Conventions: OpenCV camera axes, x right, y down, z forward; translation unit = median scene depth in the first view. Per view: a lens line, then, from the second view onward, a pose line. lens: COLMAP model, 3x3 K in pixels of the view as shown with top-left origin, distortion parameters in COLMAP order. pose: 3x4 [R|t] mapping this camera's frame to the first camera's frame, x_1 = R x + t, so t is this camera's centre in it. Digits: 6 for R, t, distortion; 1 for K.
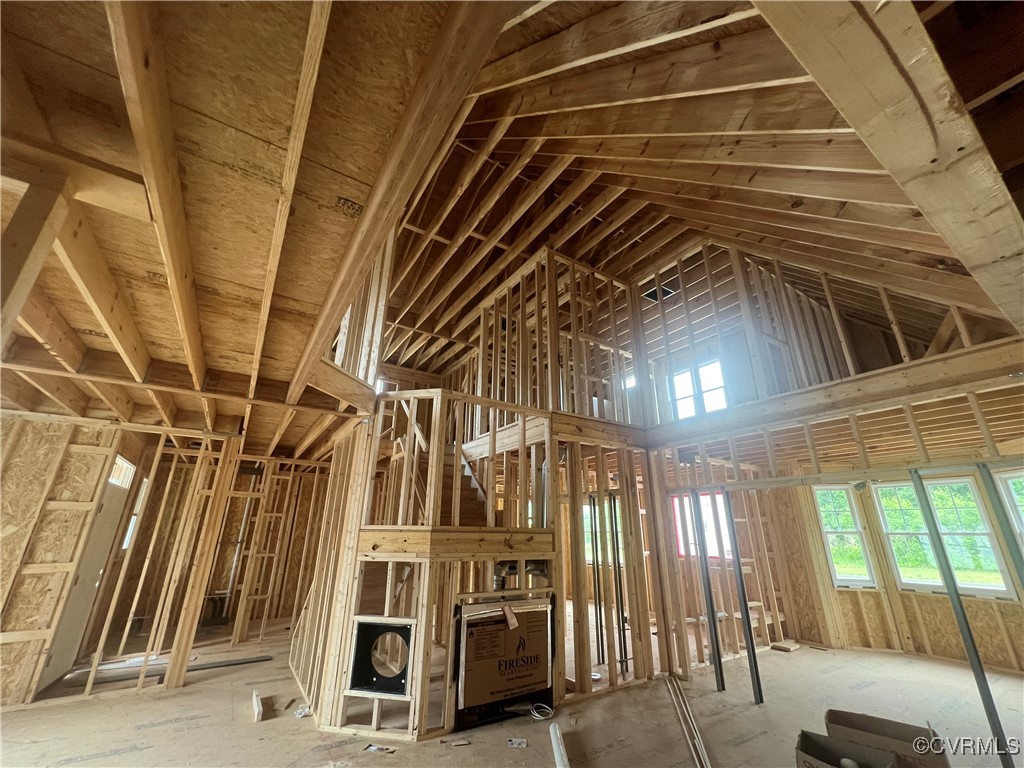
lens RADIAL K [[411.9, 0, 511.7], [0, 411.9, 381.2], [0, 0, 1]] dist [-0.001303, 0.000088]
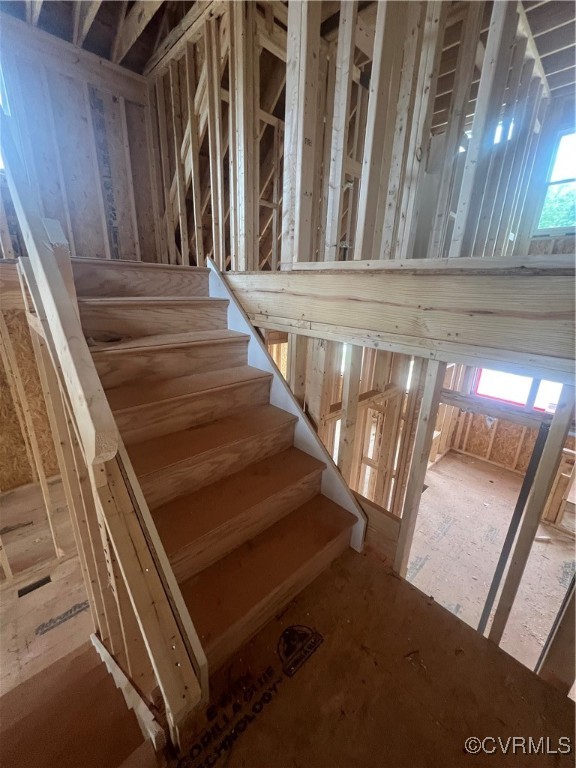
lens RADIAL K [[305.9, 0, 288.2], [0, 305.9, 382.8], [0, 0, 1]] dist [-0.000189, -0.000580]
pose [[0.982428, -0.030494, 0.184136, -0.087264], [-0.088489, 0.792536, 0.603371, 0.042799], [-0.164333, -0.609062, 0.775911, 0.502581]]
